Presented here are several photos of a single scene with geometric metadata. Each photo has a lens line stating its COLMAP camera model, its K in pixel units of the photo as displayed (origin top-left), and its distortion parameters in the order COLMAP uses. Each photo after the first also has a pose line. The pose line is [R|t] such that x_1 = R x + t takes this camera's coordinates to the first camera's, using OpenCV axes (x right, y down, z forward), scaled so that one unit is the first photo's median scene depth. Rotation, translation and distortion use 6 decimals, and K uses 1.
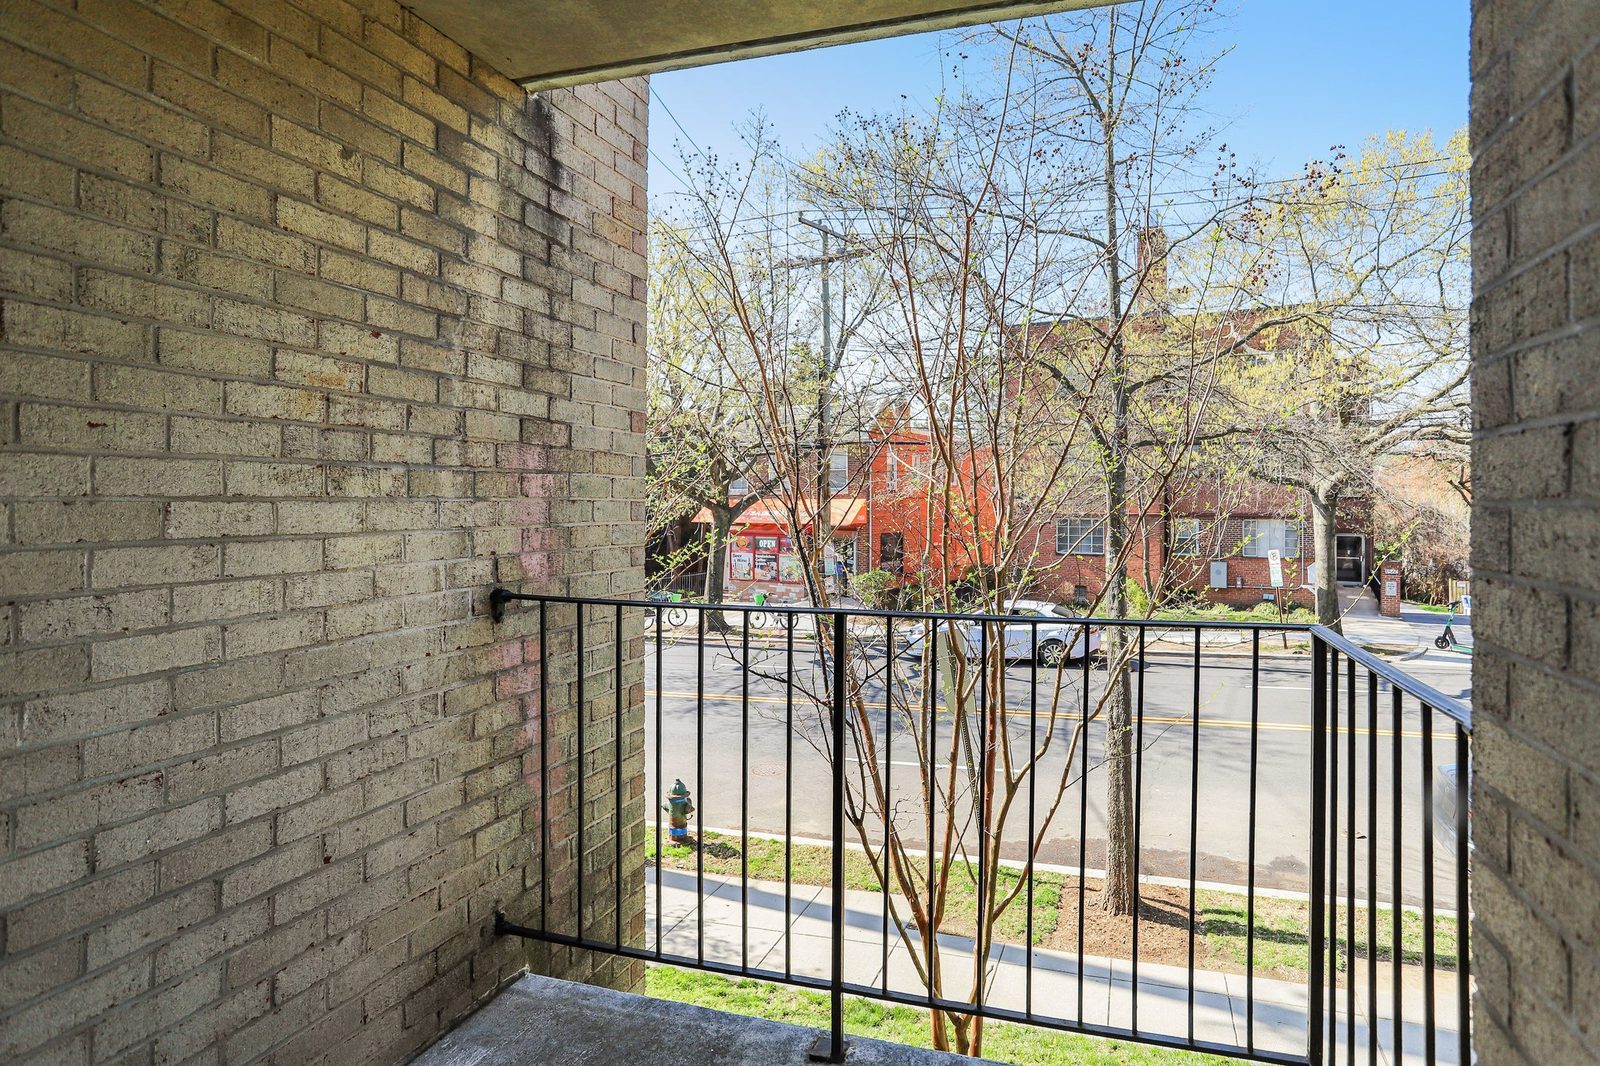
lens RADIAL K [[780.1, 0, 820.3], [0, 780.1, 494.2], [0, 0, 1]] dist [-0.024304, 0.000854]
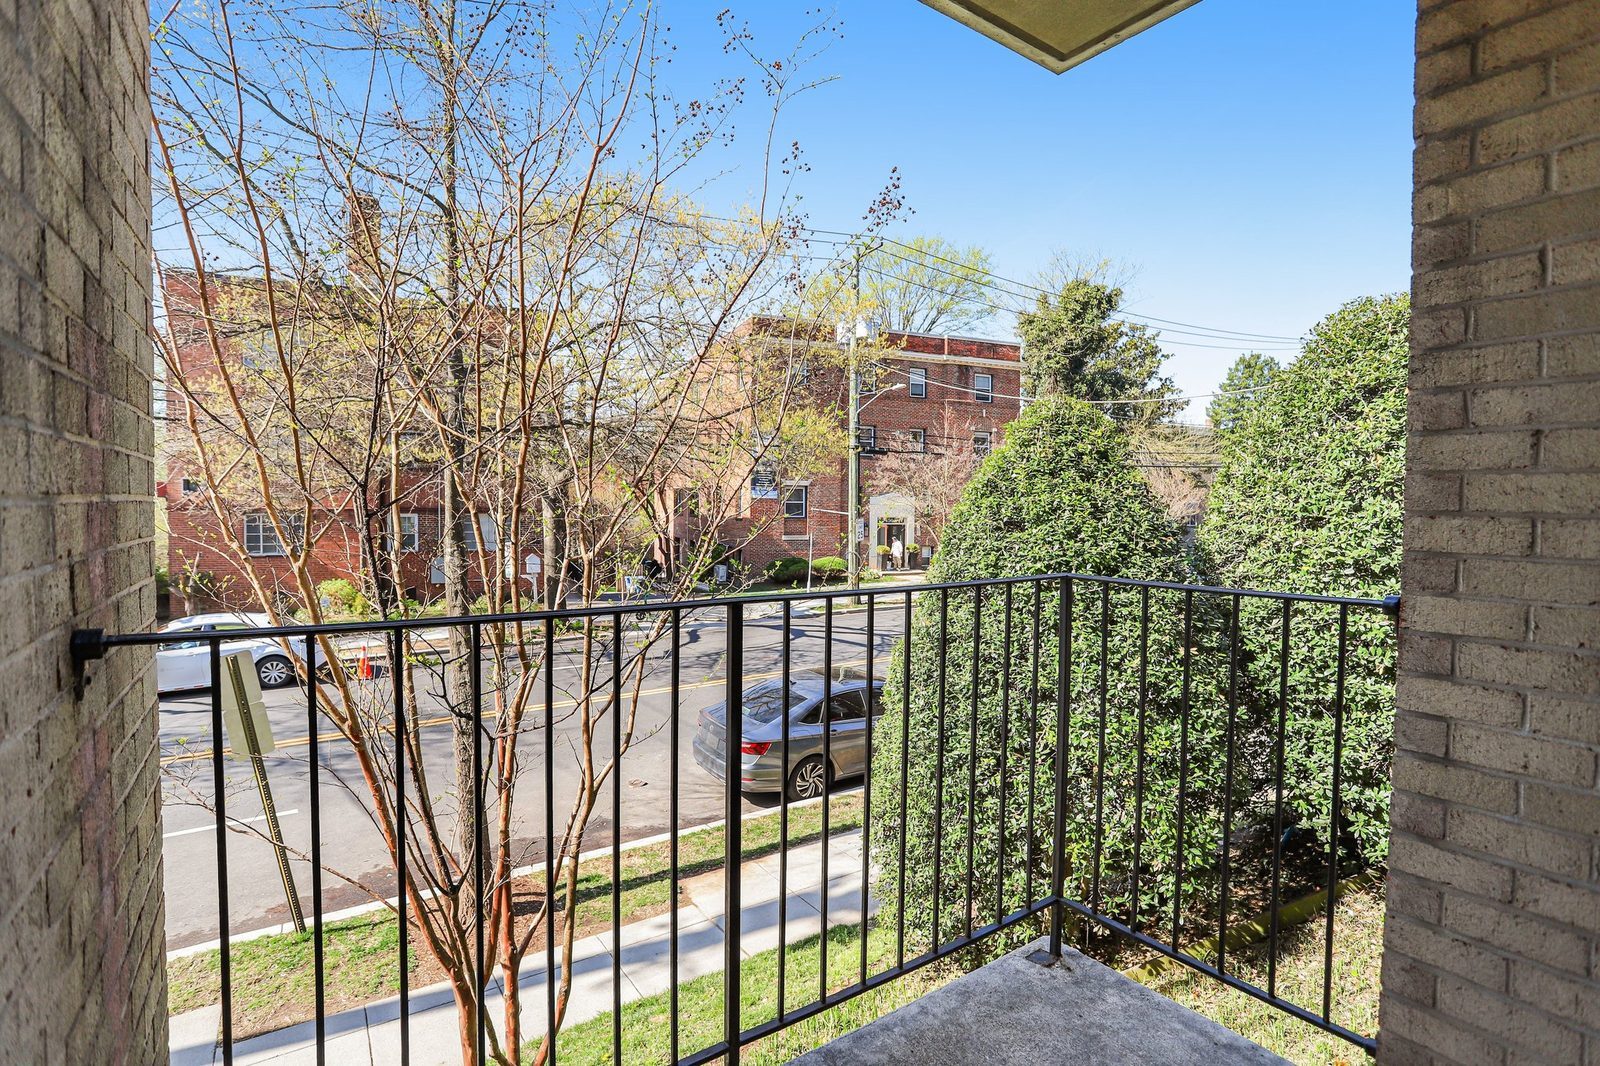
lens RADIAL K [[821.3, 0, 804.0], [0, 821.3, 494.5], [0, 0, 1]] dist [-0.081076, 0.041202]
pose [[0.572617, 0.011479, 0.819743, -0.309782], [-0.018987, 0.999819, -0.000738, 0.007908], [-0.819603, -0.015142, 0.572731, 0.169915]]
